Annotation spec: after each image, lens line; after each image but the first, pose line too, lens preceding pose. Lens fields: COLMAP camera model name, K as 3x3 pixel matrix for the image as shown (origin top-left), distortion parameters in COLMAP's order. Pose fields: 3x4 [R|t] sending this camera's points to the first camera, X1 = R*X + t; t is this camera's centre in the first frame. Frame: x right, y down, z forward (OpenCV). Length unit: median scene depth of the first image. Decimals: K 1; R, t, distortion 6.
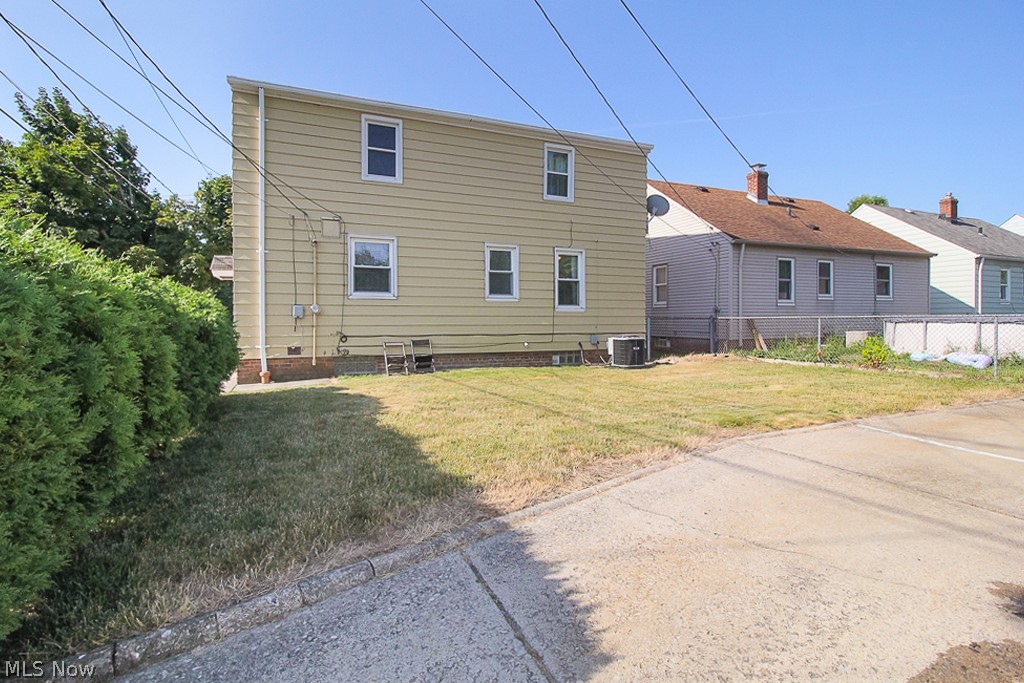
lens RADIAL K [[490.0, 0, 509.6], [0, 490.0, 321.9], [0, 0, 1]] dist [0.015262, -0.013029]
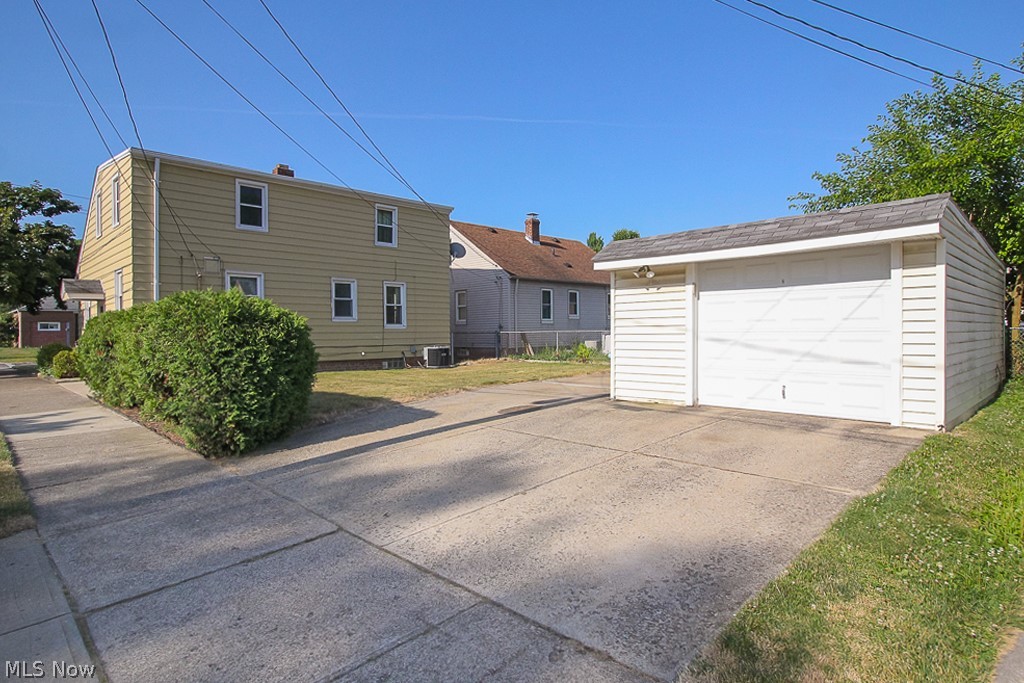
lens RADIAL K [[562.3, 0, 512.0], [0, 562.3, 341.5], [0, 0, 1]] dist [0.002996, 0.000139]
pose [[0.929469, -0.014370, 0.368621, -0.145196], [0.010731, 0.999871, 0.011920, -0.001191], [-0.368745, -0.007124, 0.929503, -0.539687]]
